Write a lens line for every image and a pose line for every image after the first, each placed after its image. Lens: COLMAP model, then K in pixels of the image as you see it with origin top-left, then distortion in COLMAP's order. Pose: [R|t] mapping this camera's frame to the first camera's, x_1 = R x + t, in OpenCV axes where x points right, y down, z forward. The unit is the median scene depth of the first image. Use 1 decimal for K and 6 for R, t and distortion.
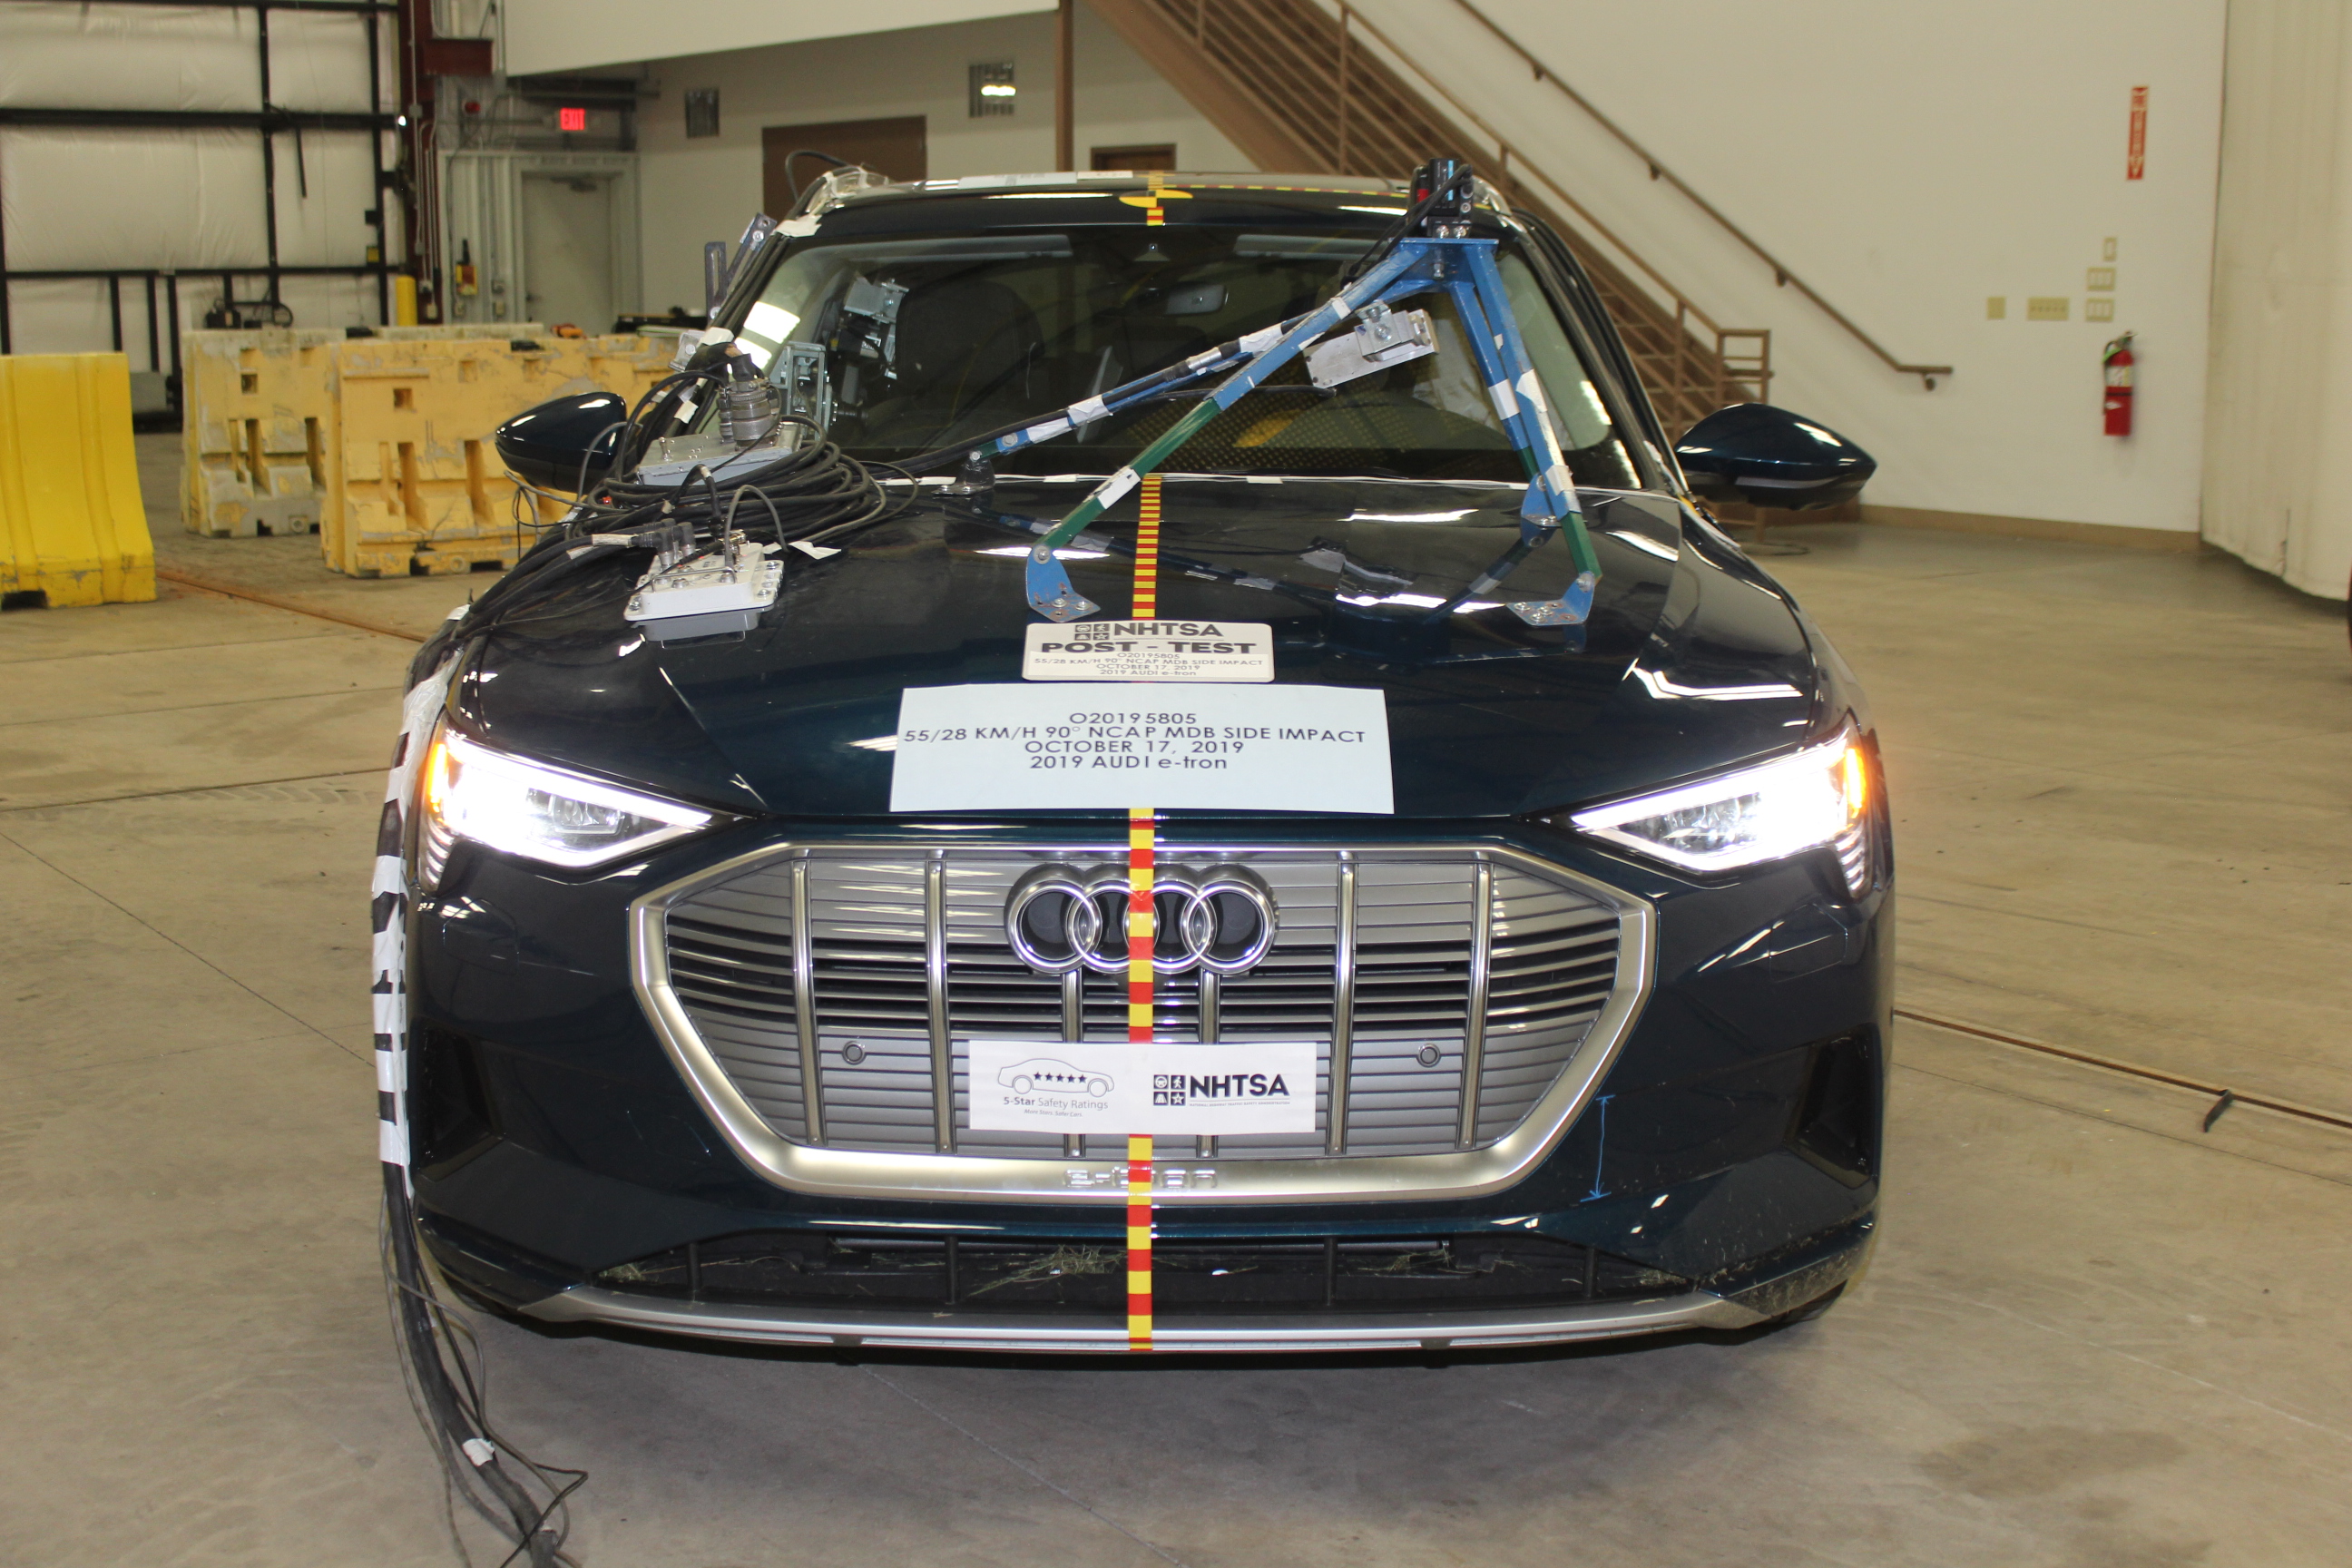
lens RADIAL K [[2979.1, 0, 1176.0], [0, 2979.1, 784.0], [0, 0, 1]] dist [-0.028233, -0.035366]
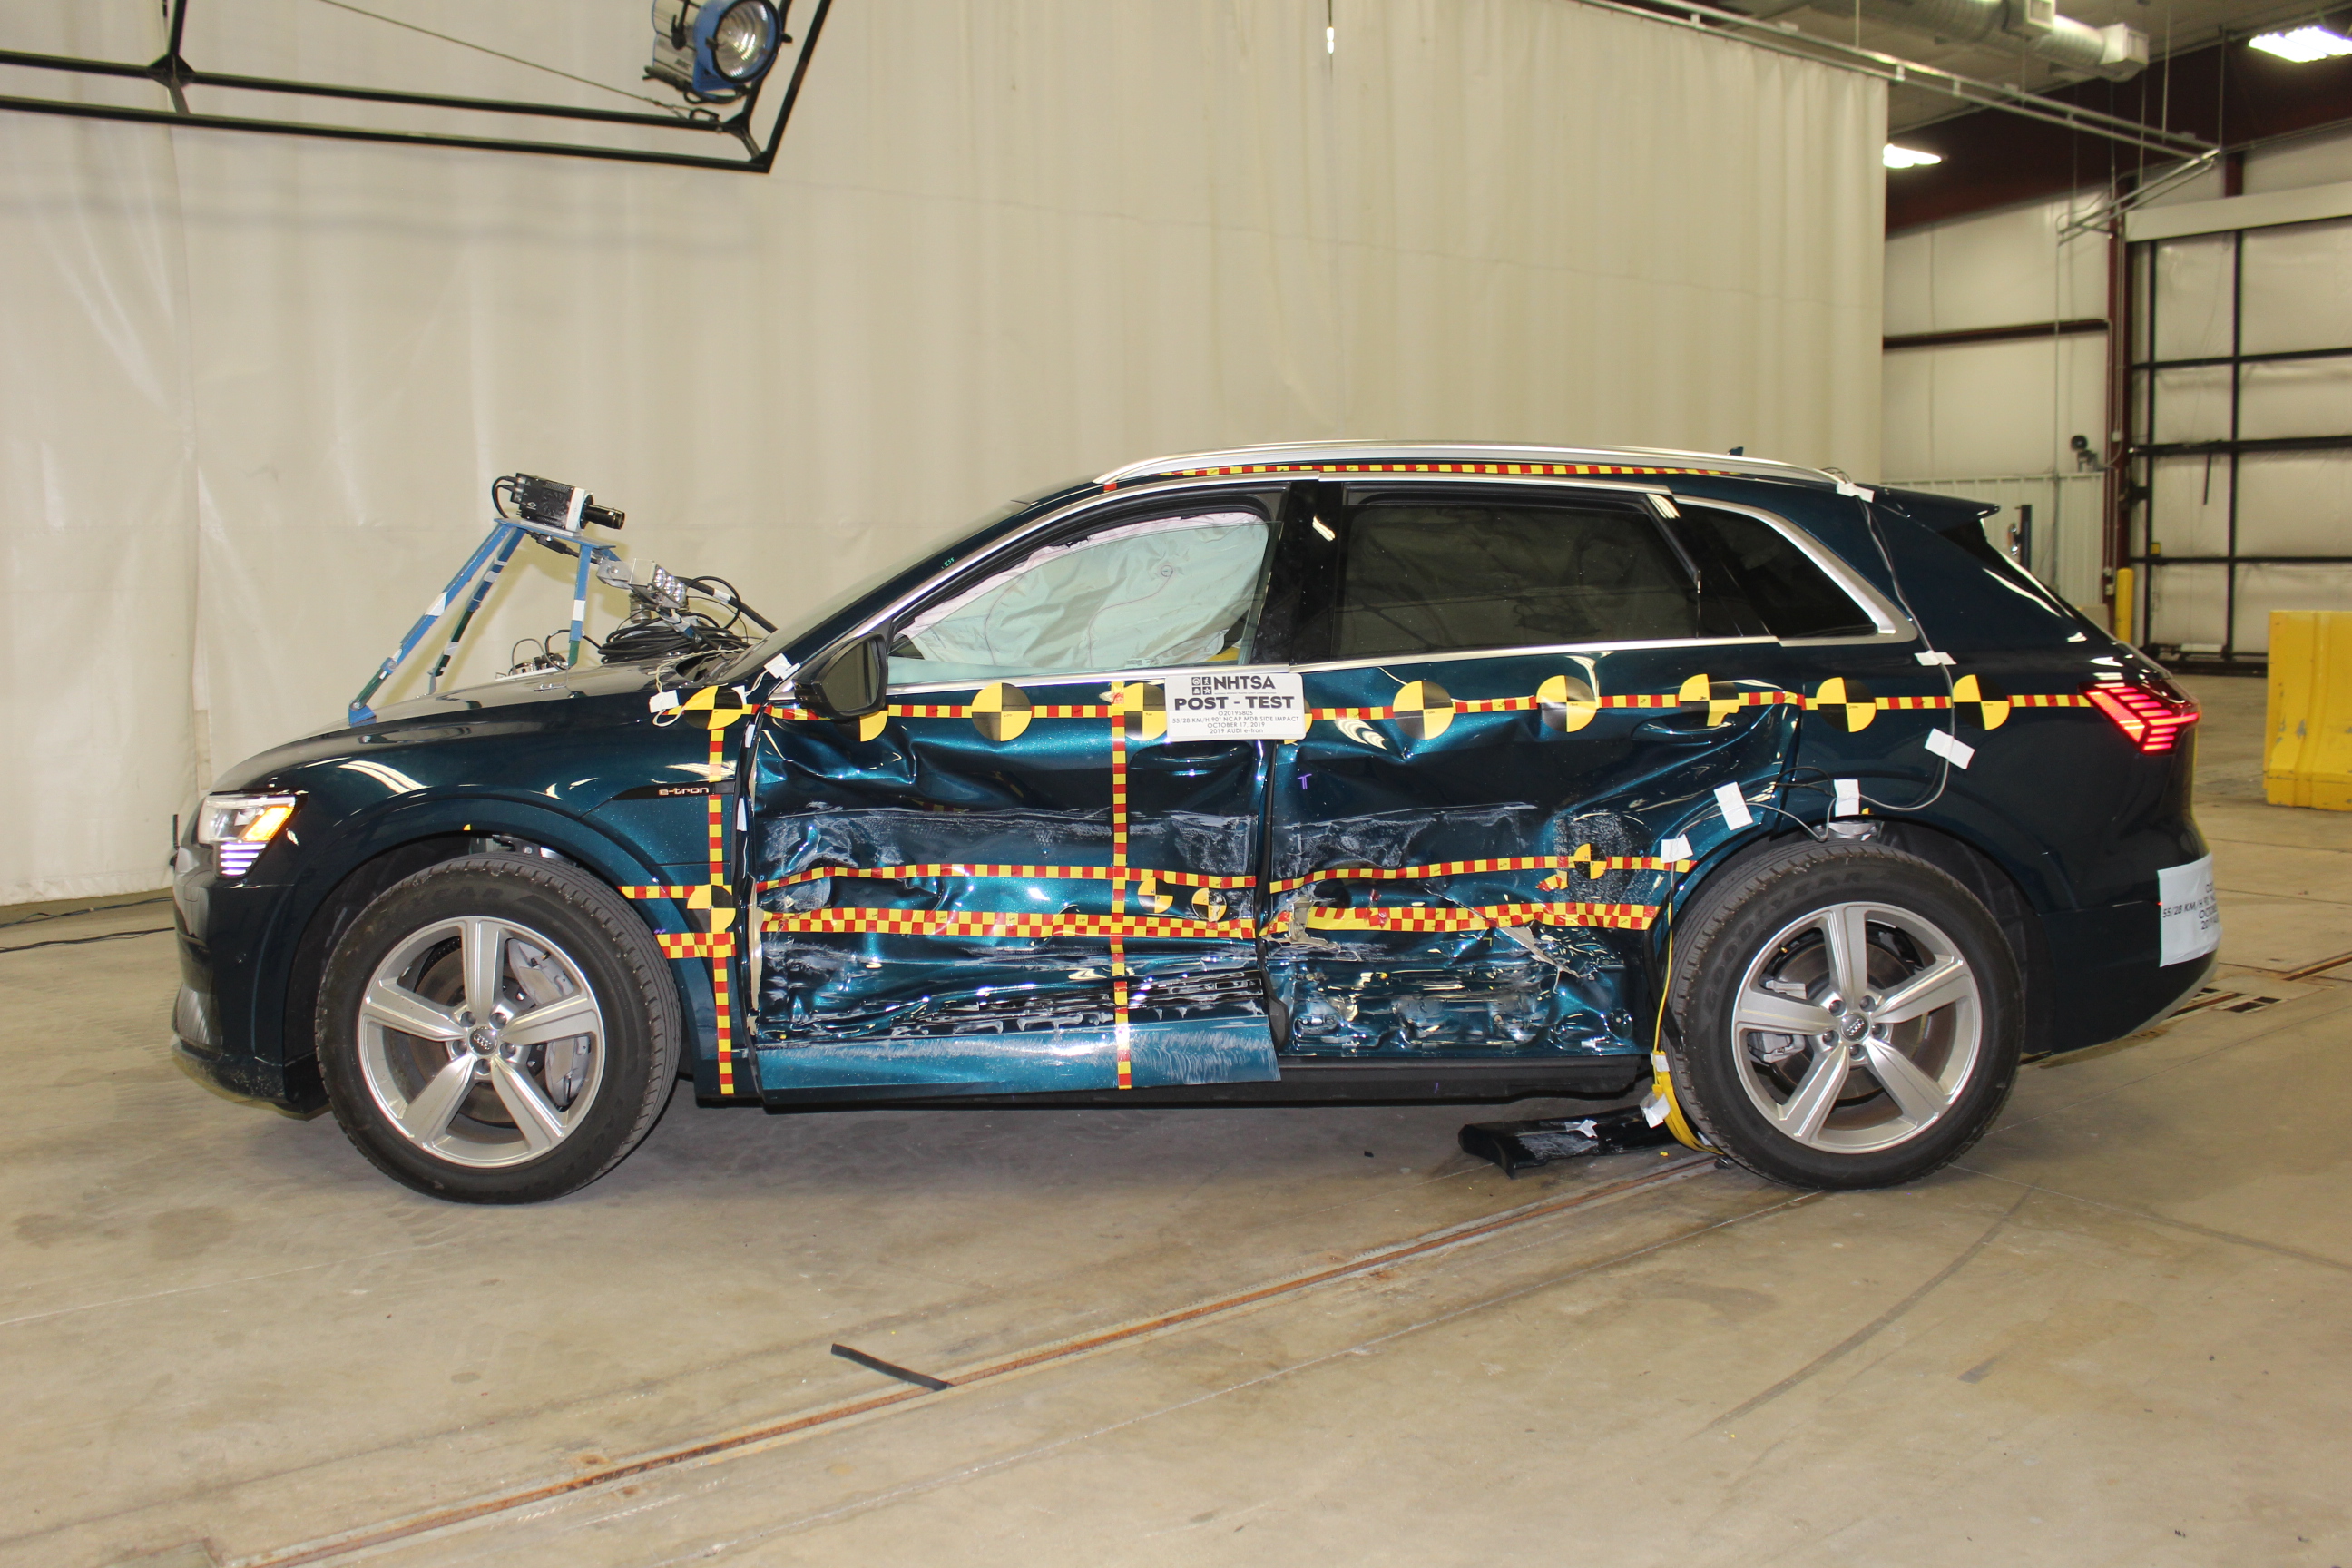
lens RADIAL K [[2176.6, 0, 1172.9], [0, 2176.6, 747.9], [0, 0, 1]] dist [-0.116058, 0.014458]
pose [[-0.000219, 0.087032, -0.996206, 0.216138], [-0.164605, 0.982614, 0.085880, -0.035182], [0.986360, 0.163999, 0.014111, 0.219369]]
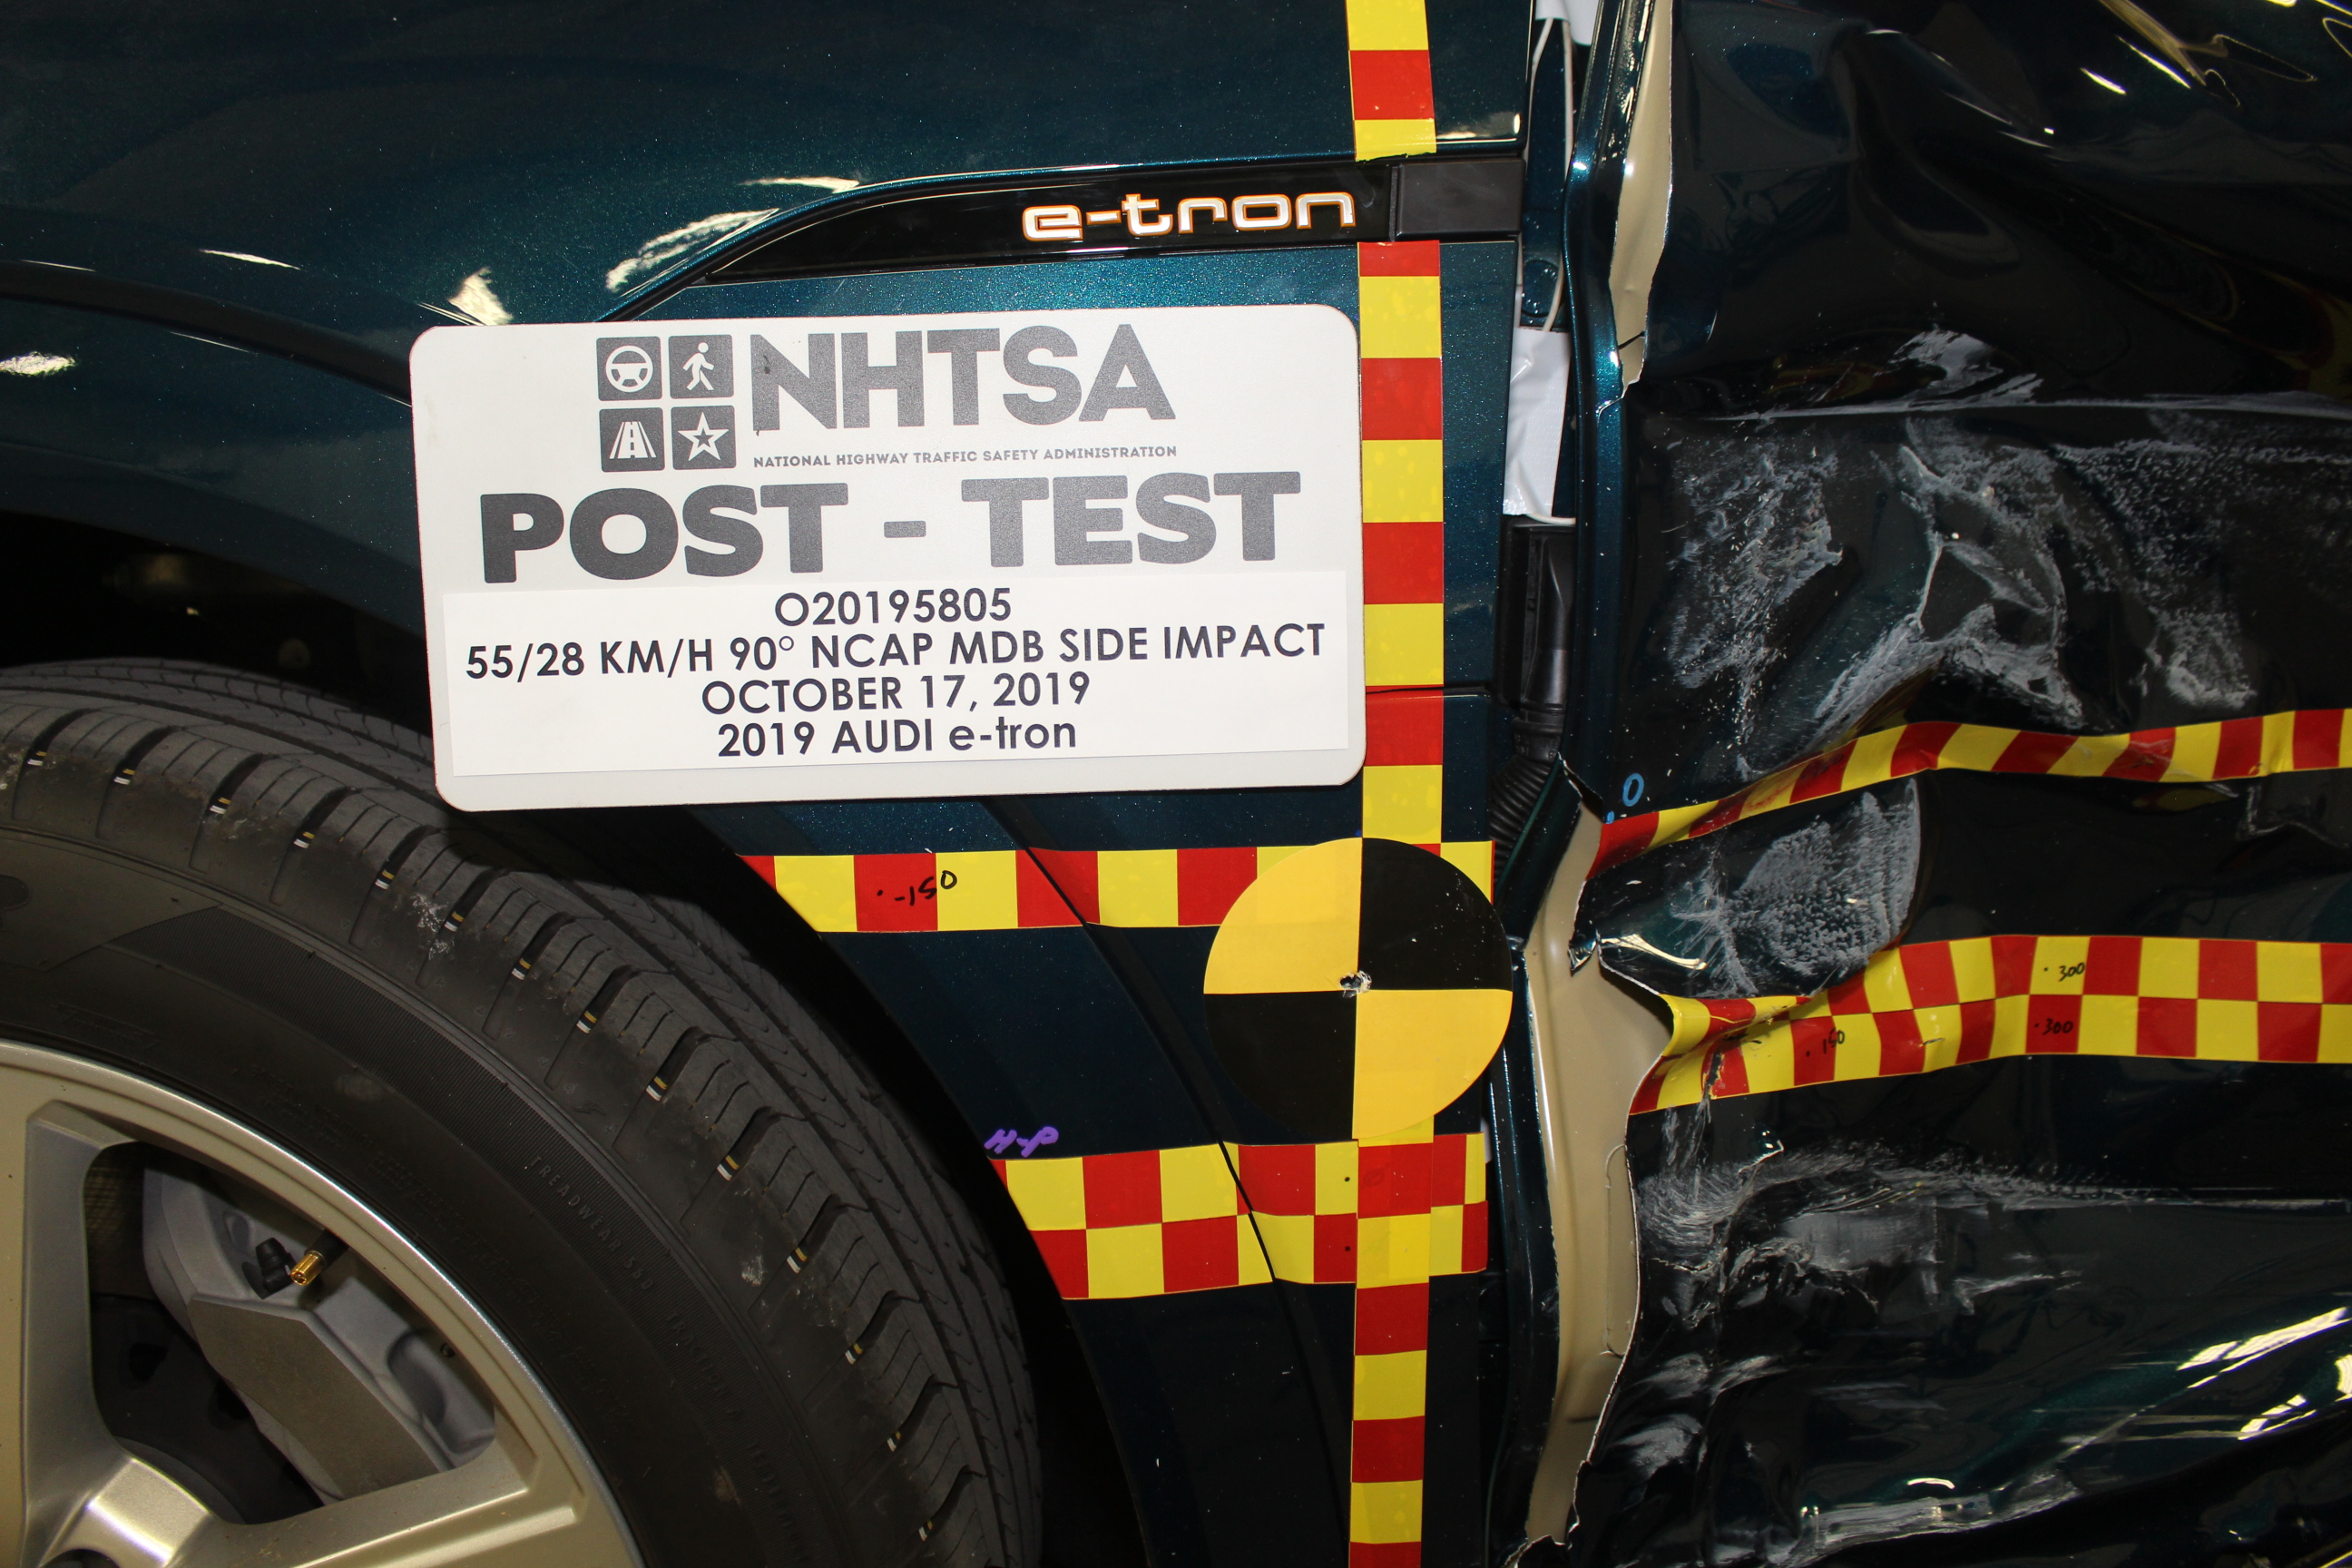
lens RADIAL K [[2004.3, 0, 1176.0], [0, 2004.3, 784.0], [0, 0, 1]] dist [-0.140014, 0.002977]
pose [[0.005988, 0.176947, -0.984202, 0.061733], [-0.165759, 0.970780, 0.173525, -0.006759], [0.986148, 0.162101, 0.035144, 0.182334]]
